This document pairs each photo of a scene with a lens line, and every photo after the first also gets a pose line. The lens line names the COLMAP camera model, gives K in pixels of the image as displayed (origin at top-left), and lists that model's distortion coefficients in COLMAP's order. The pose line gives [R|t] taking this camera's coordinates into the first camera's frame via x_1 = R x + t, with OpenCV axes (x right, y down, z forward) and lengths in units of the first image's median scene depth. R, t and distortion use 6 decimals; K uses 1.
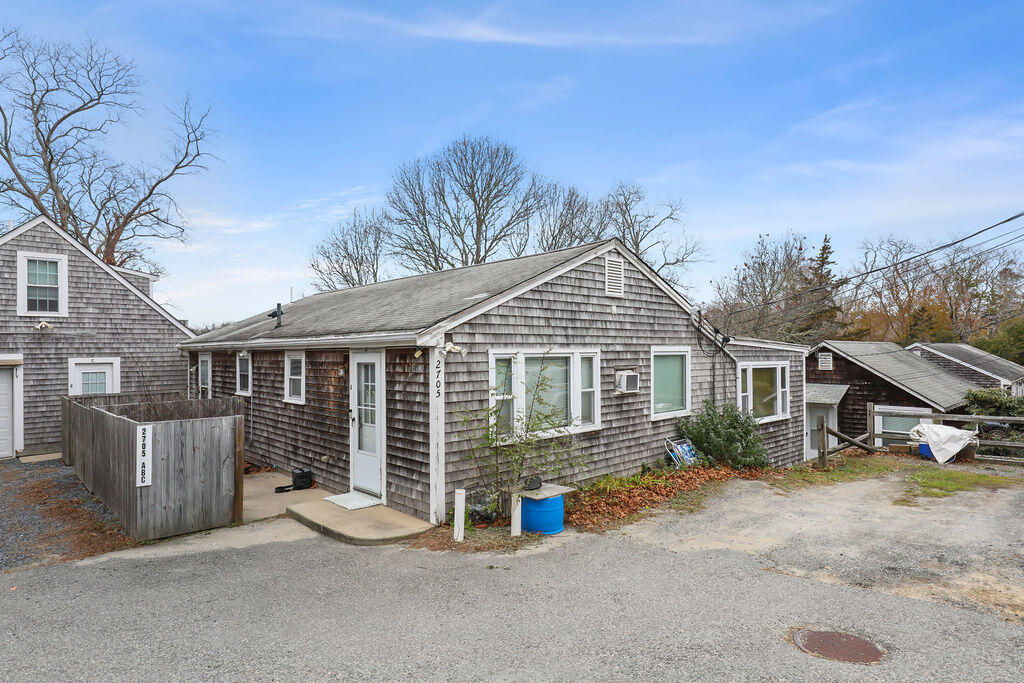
lens RADIAL K [[571.8, 0, 534.7], [0, 571.8, 343.7], [0, 0, 1]] dist [0.001366, -0.002654]
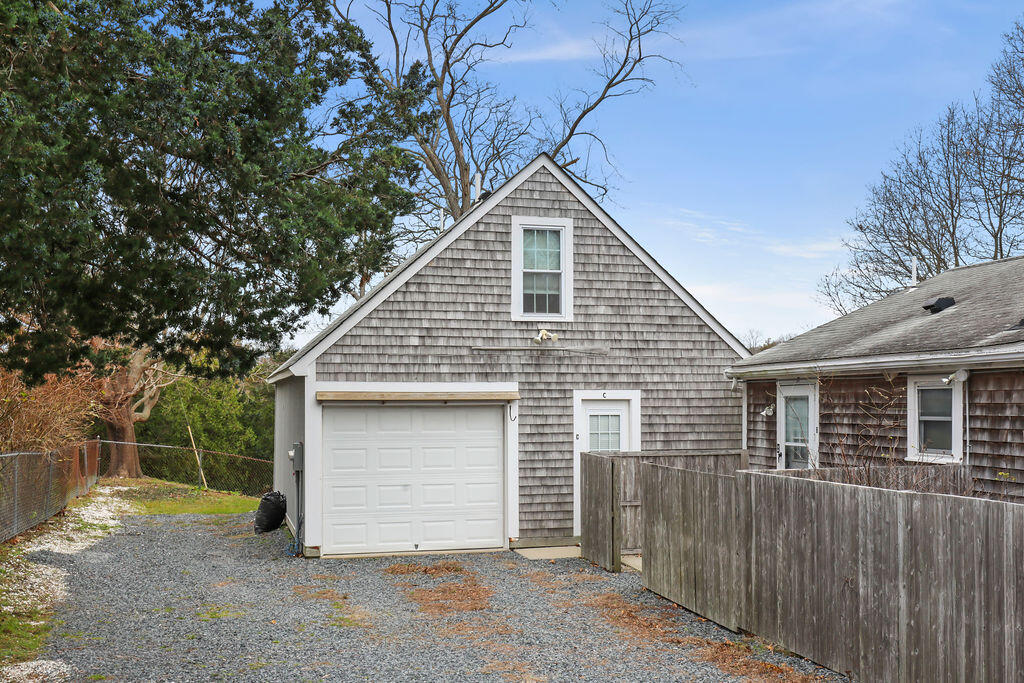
lens RADIAL K [[1007.4, 0, 524.4], [0, 1007.4, 392.1], [0, 0, 1]] dist [-0.007926, 0.000000]
pose [[0.869883, 0.004112, -0.493242, -0.400055], [-0.002387, 0.999989, 0.004127, 0.026903], [0.493253, -0.002412, 0.869883, 0.064174]]
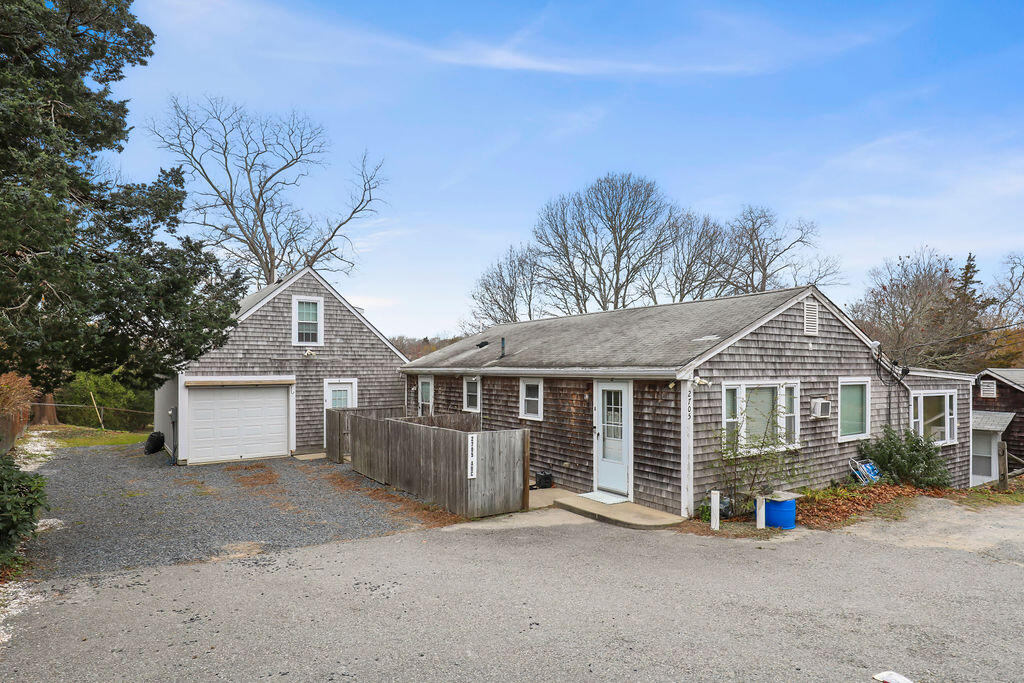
lens RADIAL K [[571.8, 0, 523.5], [0, 571.8, 363.1], [0, 0, 1]] dist [0.001366, -0.002654]
pose [[0.985742, 0.007232, -0.168106, -0.197748], [-0.006276, 0.999961, 0.006221, -0.023754], [0.168145, -0.005078, 0.985749, -0.204925]]
